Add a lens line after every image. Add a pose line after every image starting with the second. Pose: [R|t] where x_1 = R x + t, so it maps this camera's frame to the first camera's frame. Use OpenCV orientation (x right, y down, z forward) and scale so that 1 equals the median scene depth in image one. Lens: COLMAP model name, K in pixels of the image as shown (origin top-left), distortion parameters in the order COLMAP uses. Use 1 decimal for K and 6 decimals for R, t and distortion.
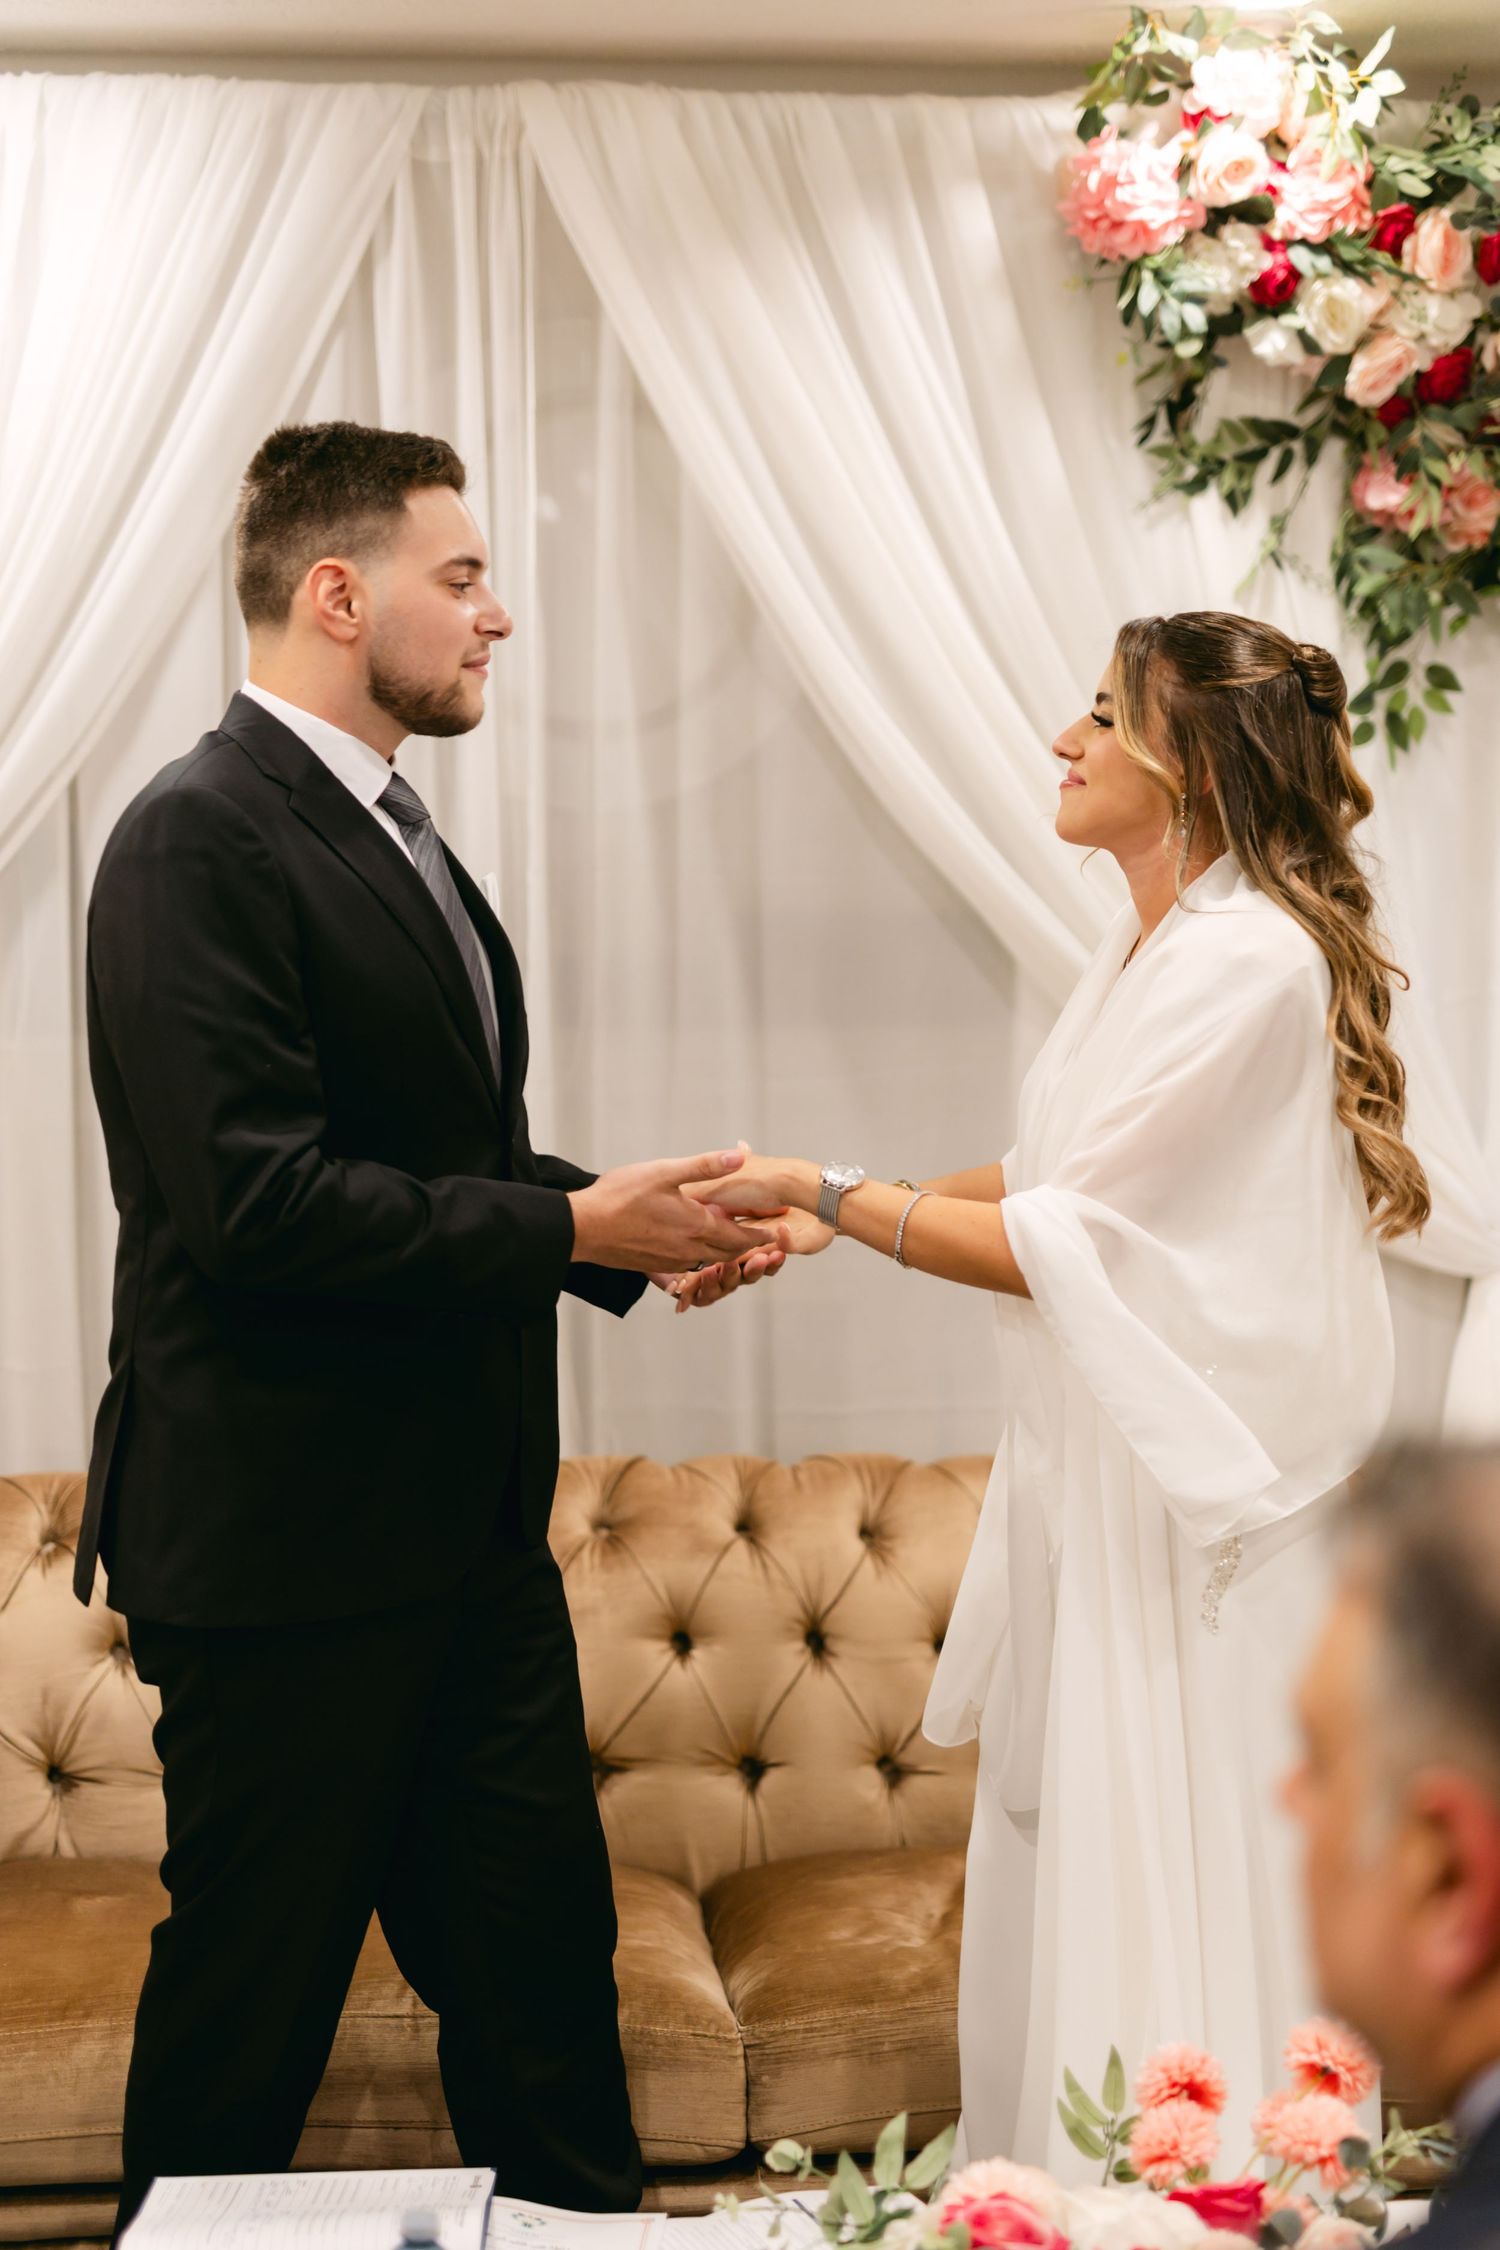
lens RADIAL K [[3075.6, 0, 669.6], [0, 3075.6, 1016.2], [0, 0, 1]] dist [0.041555, -0.182835]
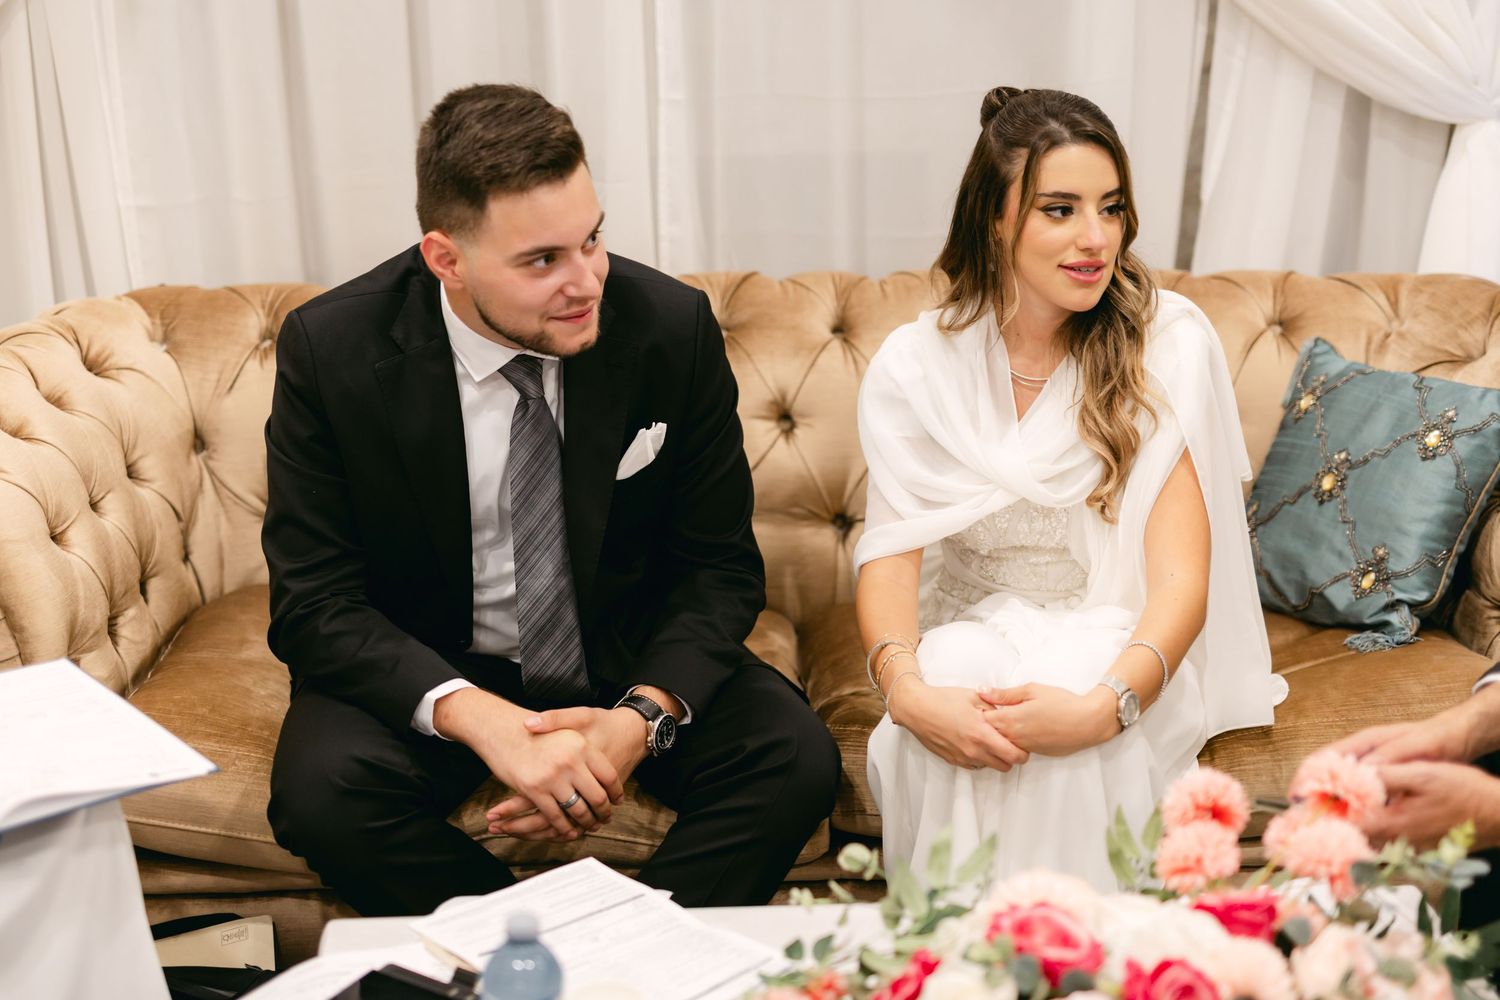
lens RADIAL K [[2050.4, 0, 750.0], [0, 2050.4, 500.0], [0, 0, 1]] dist [0.041555, -0.182835]
pose [[0.999401, 0.005065, -0.034228, 0.023264], [0.003092, 0.972197, 0.234143, 0.057362], [0.034462, -0.234109, 0.971599, 0.272071]]
